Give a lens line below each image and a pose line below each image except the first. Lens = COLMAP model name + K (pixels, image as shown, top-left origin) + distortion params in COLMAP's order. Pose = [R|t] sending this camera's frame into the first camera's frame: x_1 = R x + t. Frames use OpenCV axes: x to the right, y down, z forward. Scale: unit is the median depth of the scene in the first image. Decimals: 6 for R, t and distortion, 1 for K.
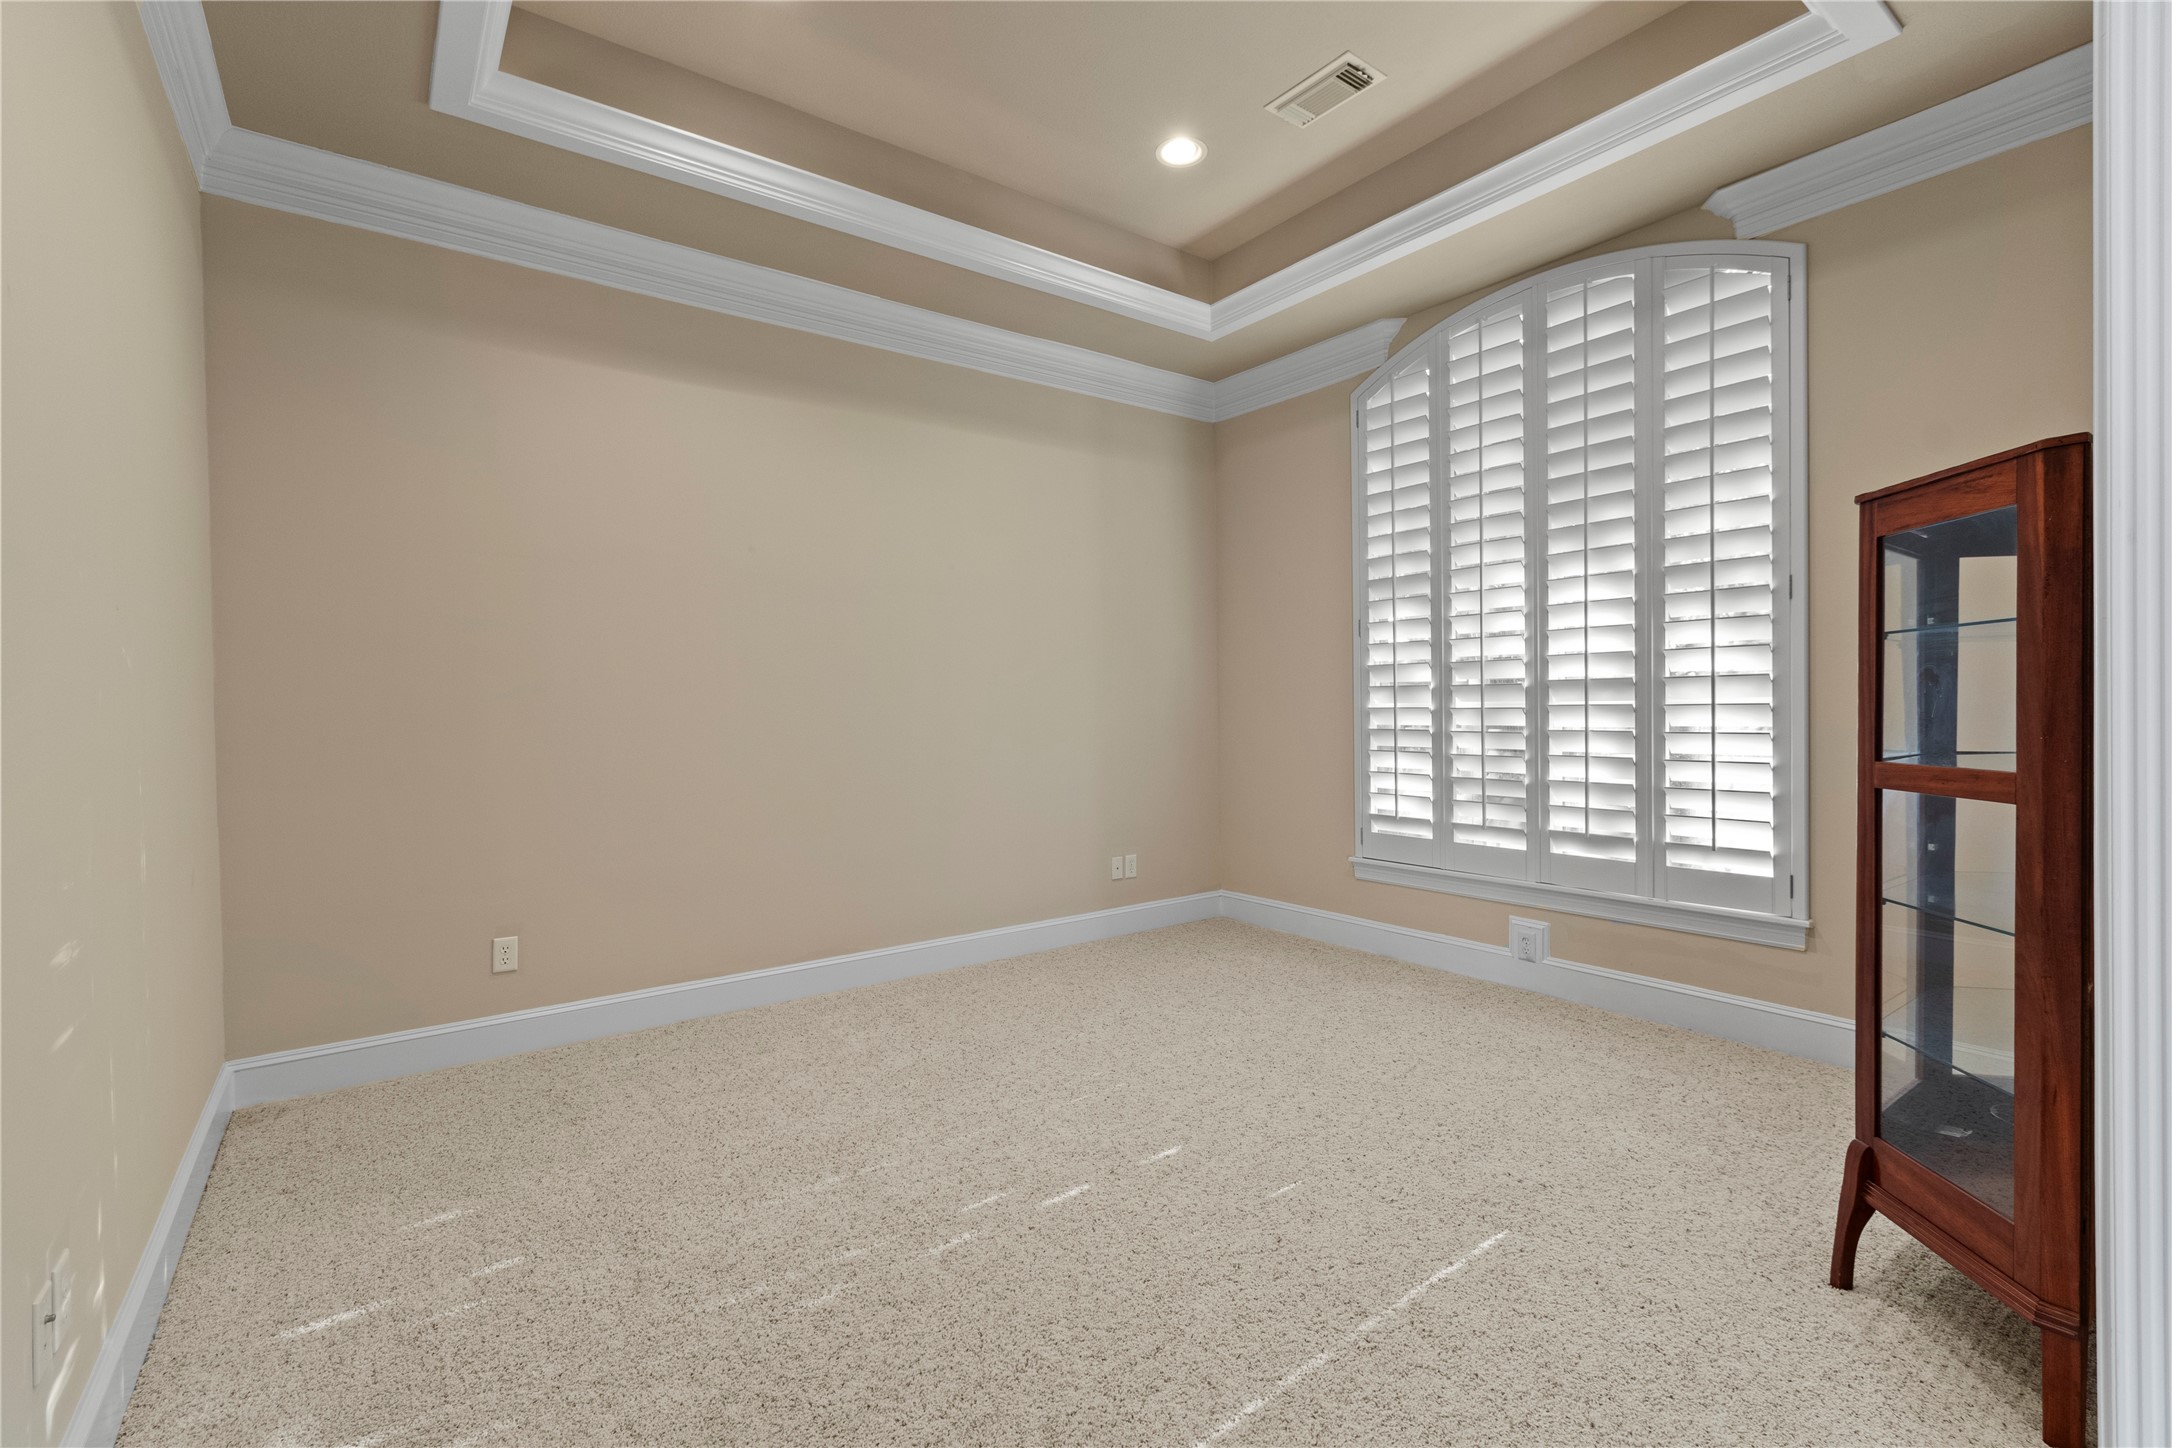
lens RADIAL K [[956.9, 0, 1088.8], [0, 956.9, 717.3], [0, 0, 1]] dist [0.003760, -0.001897]
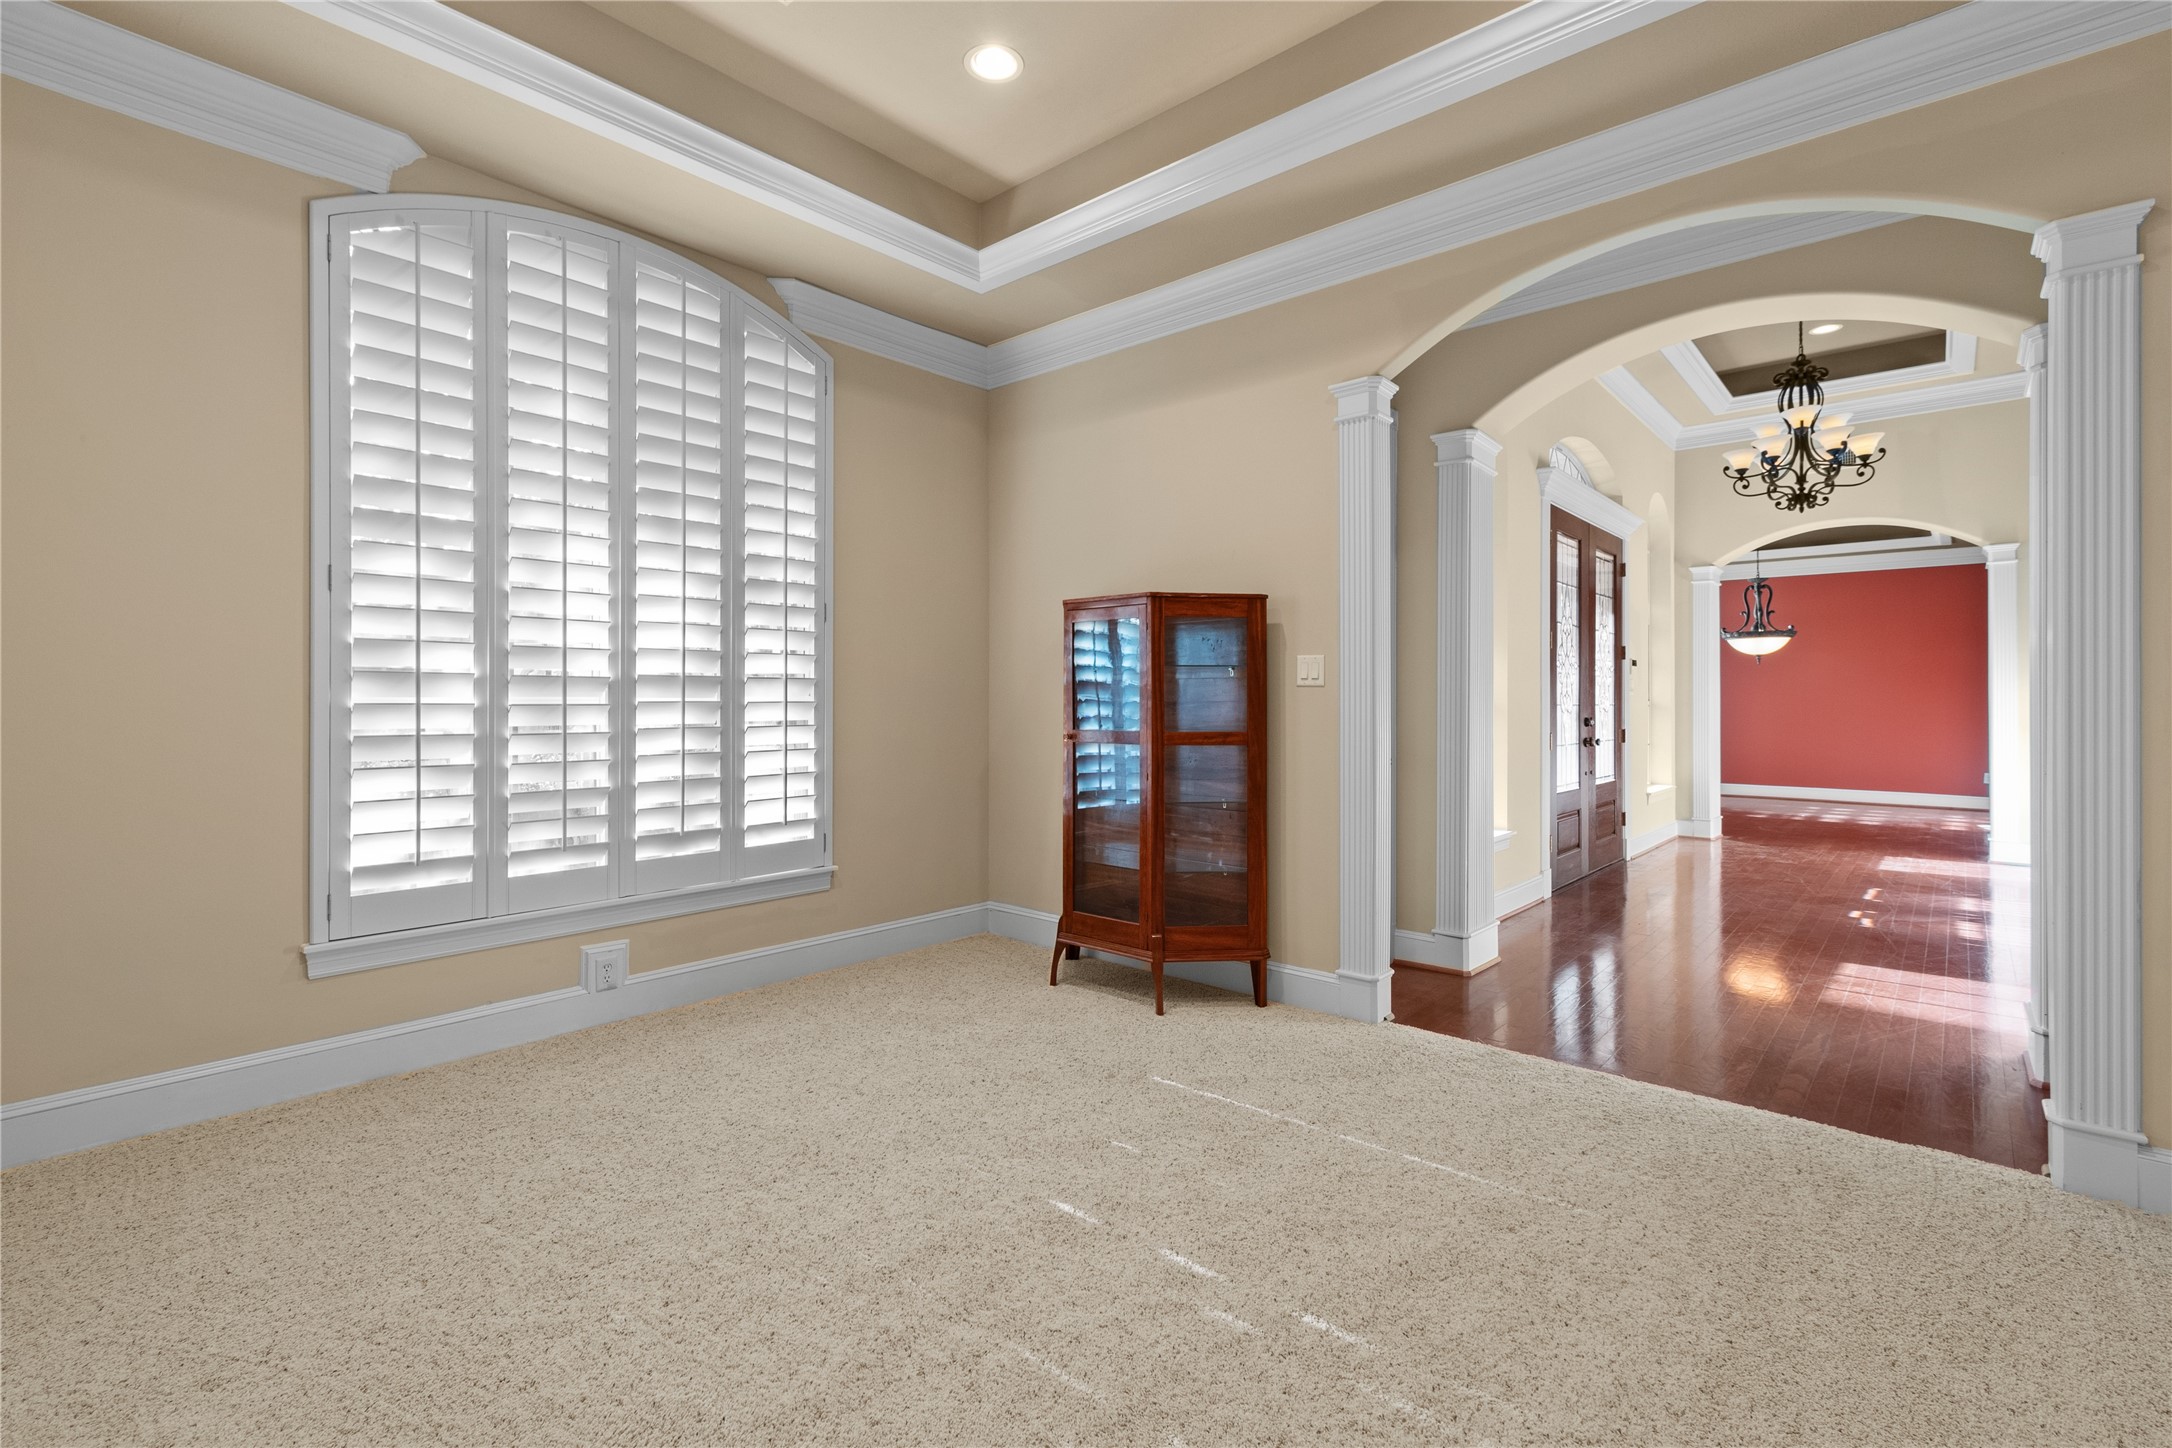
lens RADIAL K [[956.9, 0, 1093.3], [0, 956.9, 692.7], [0, 0, 1]] dist [0.003760, -0.001897]
pose [[-0.192042, 0.018548, 0.981211, -0.511234], [0.014200, 0.999769, -0.016119, 0.000018], [-0.981284, 0.010837, -0.192261, 0.739070]]
